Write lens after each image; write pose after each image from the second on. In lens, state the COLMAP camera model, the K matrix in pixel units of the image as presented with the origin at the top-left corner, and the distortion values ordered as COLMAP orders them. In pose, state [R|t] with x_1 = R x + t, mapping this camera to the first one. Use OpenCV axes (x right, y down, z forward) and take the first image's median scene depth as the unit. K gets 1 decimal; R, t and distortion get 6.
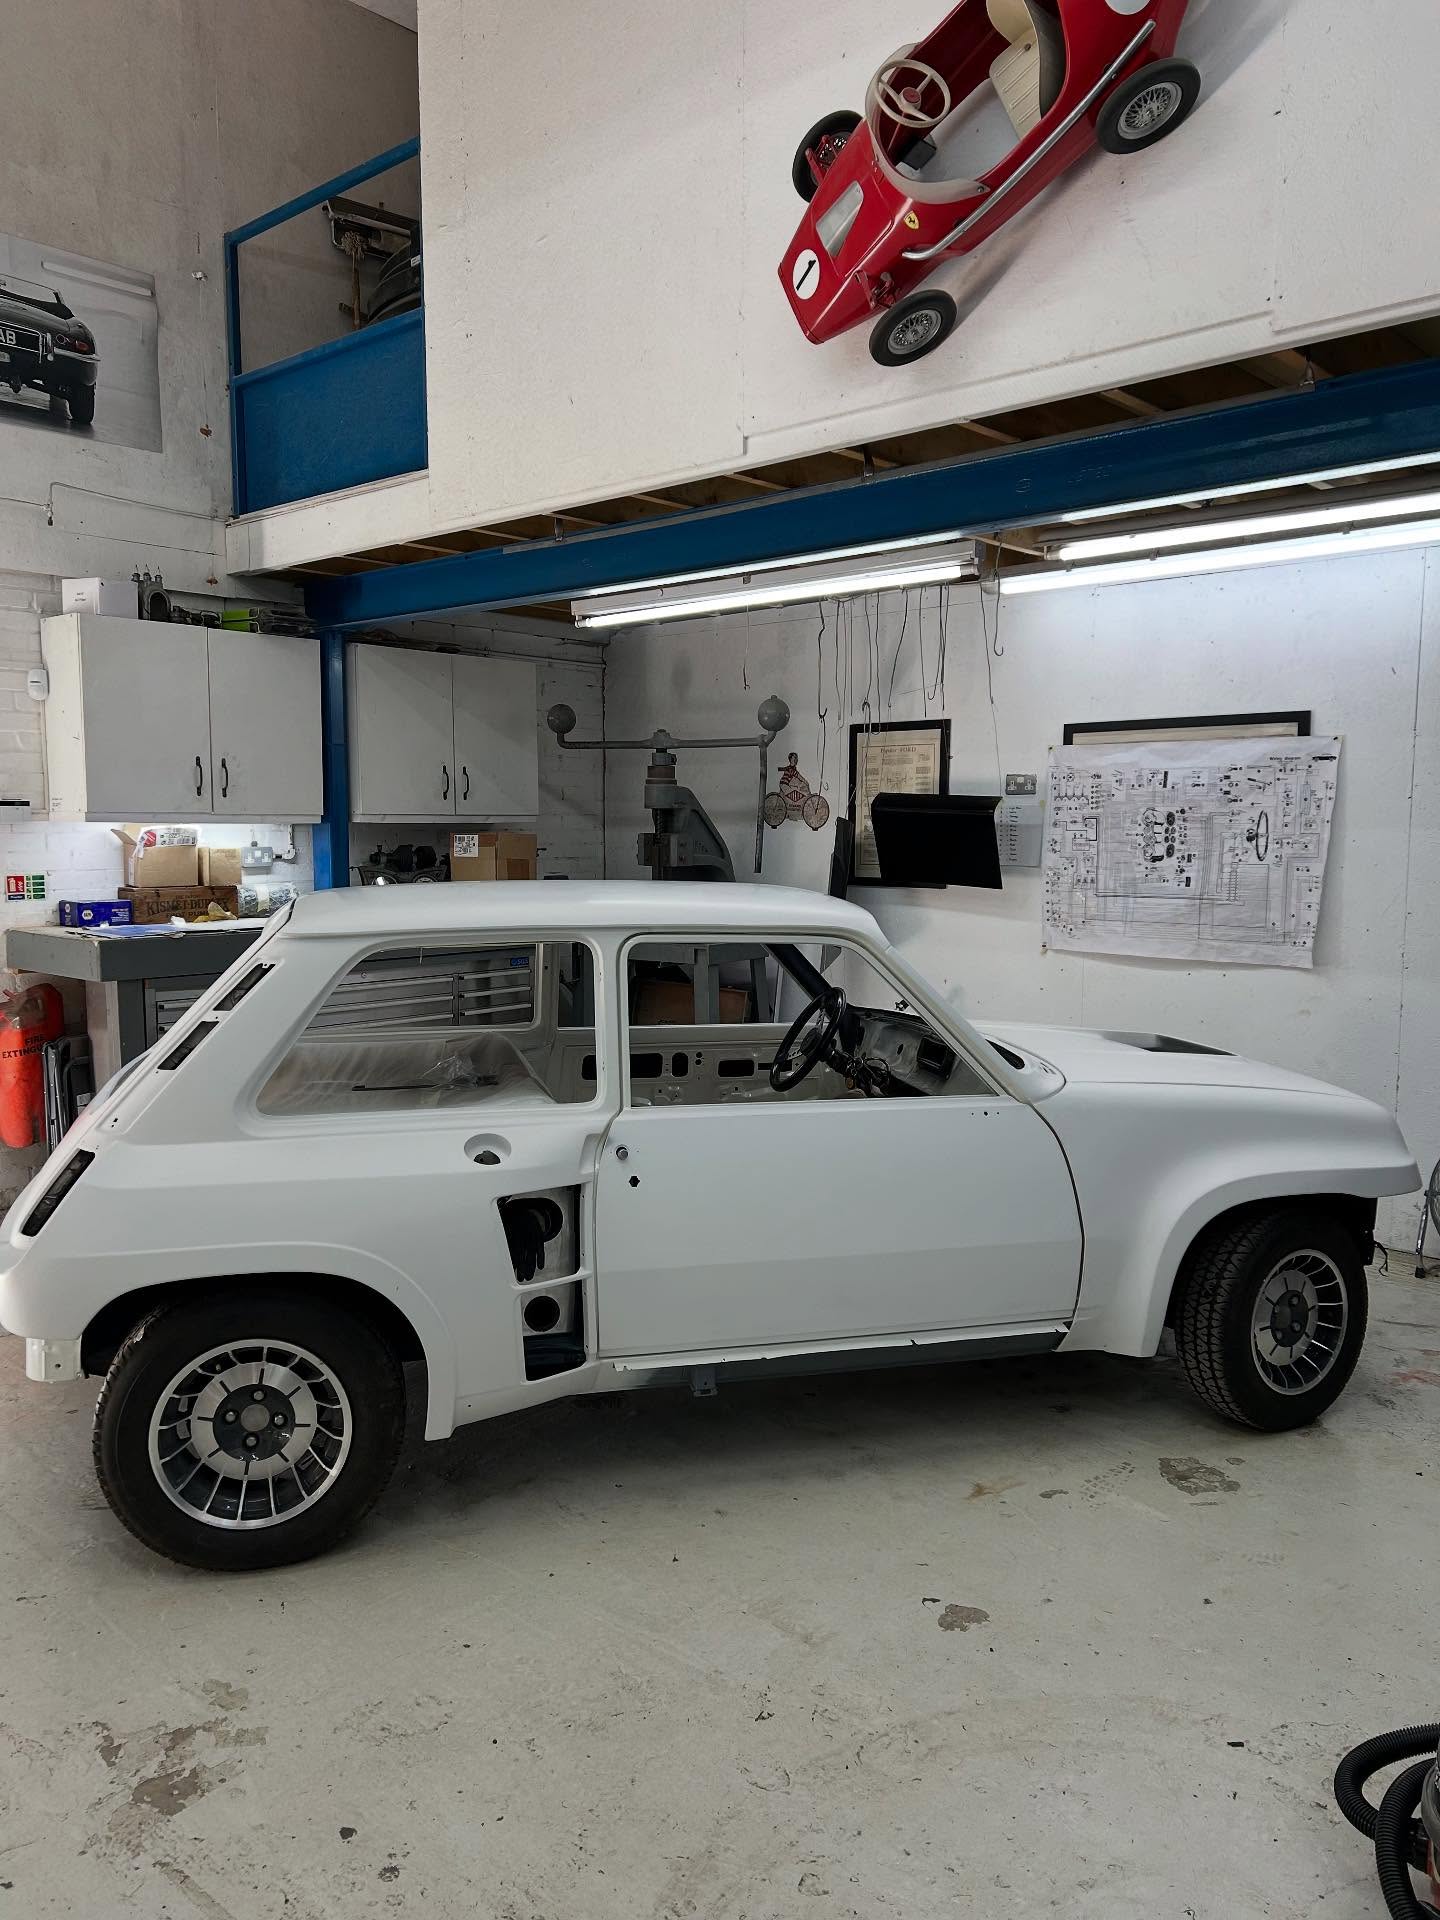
lens RADIAL K [[1445.5, 0, 720.0], [0, 1445.5, 960.0], [0, 0, 1]] dist [0.007294, 0.003664]
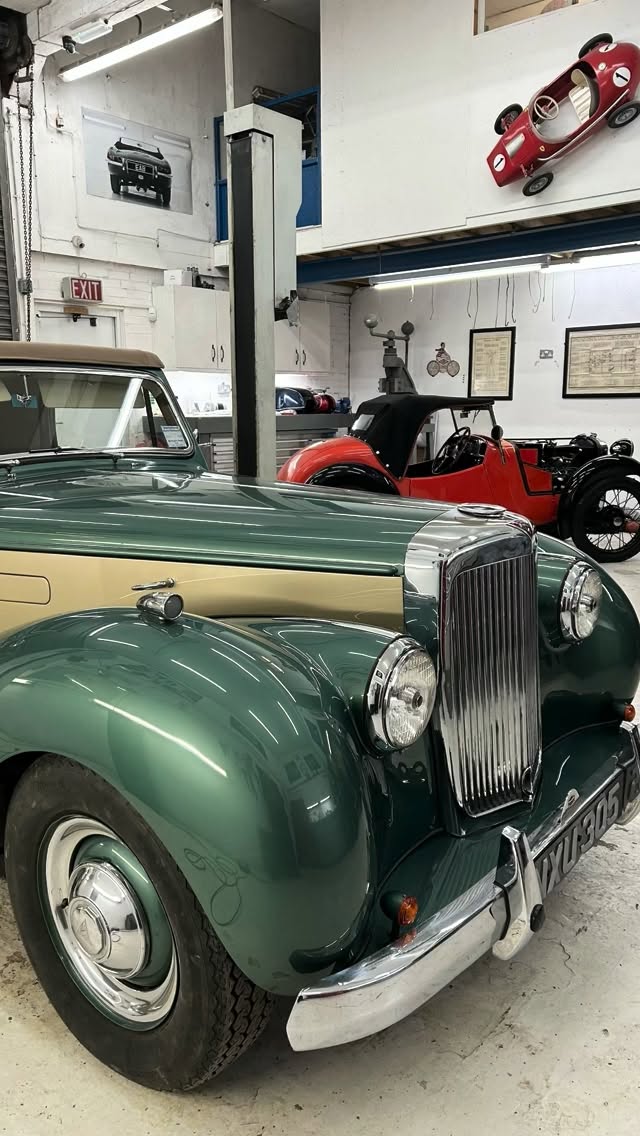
lens RADIAL K [[884.0, 0, 320.0], [0, 884.0, 568.0], [0, 0, 1]] dist [0.004211, 0.000667]
pose [[0.999356, -0.017742, 0.031187, -0.248329], [0.014788, 0.995603, 0.092500, 0.102114], [-0.032691, -0.091979, 0.995224, -0.538685]]
